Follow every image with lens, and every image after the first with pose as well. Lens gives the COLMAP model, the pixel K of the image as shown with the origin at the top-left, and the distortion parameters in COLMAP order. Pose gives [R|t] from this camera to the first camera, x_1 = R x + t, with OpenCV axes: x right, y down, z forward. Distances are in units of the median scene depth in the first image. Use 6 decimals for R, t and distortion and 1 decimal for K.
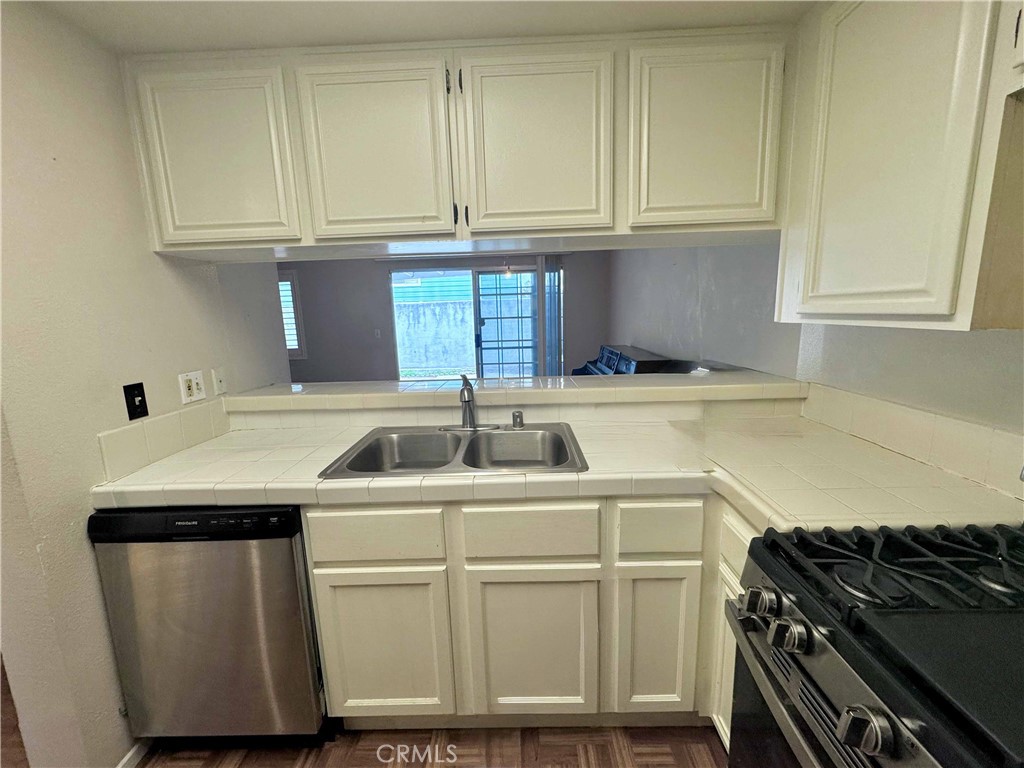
lens RADIAL K [[419.8, 0, 512.0], [0, 419.8, 384.0], [0, 0, 1]] dist [-0.000904, -0.000574]
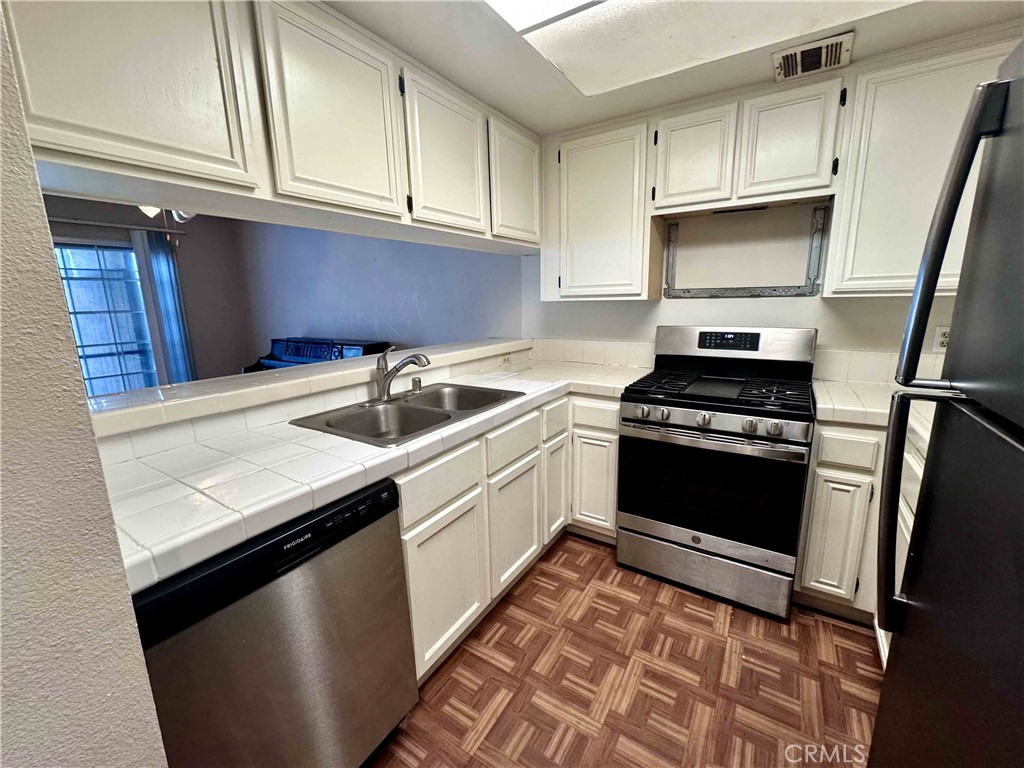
lens RADIAL K [[419.8, 0, 512.0], [0, 419.8, 384.0], [0, 0, 1]] dist [-0.000904, -0.000574]
pose [[0.524791, -0.149266, 0.838042, -1.062116], [0.150586, 0.985257, 0.081188, 0.036415], [-0.837805, 0.083591, 0.539532, 0.199084]]
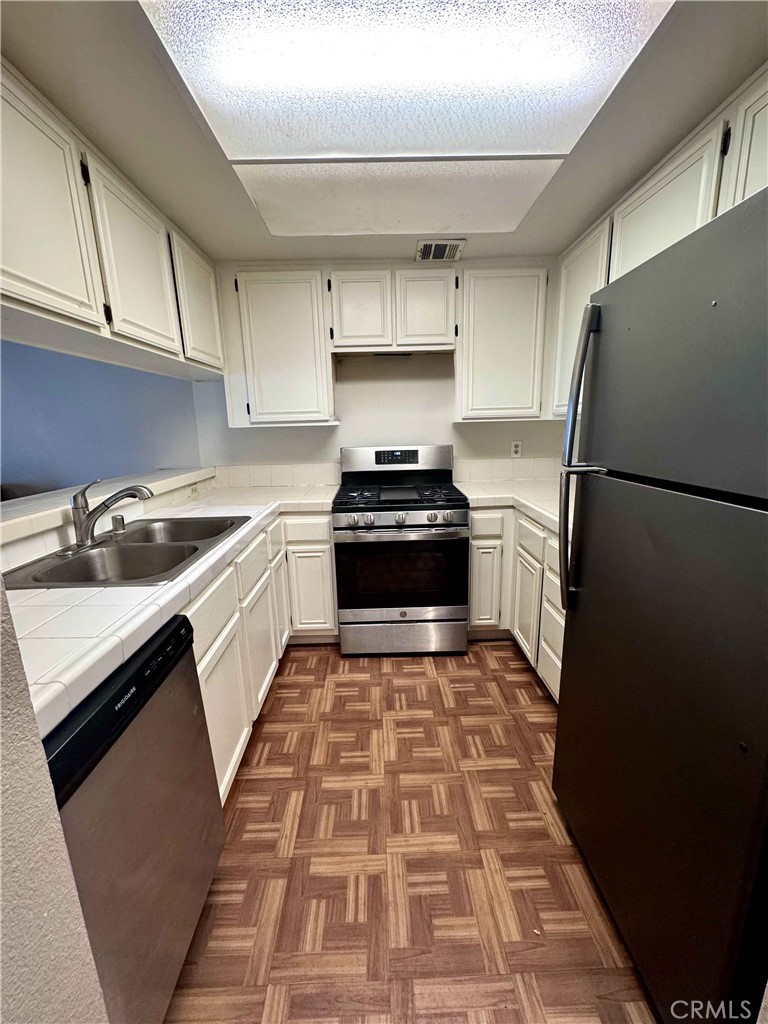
lens RADIAL K [[405.1, 0, 384.0], [0, 405.1, 512.0], [0, 0, 1]] dist [-0.002225, -0.000077]
pose [[-0.037801, -0.183162, 0.982356, -1.242710], [0.198259, 0.962141, 0.187021, 0.003649], [-0.979420, 0.201831, -0.000056, 0.480112]]
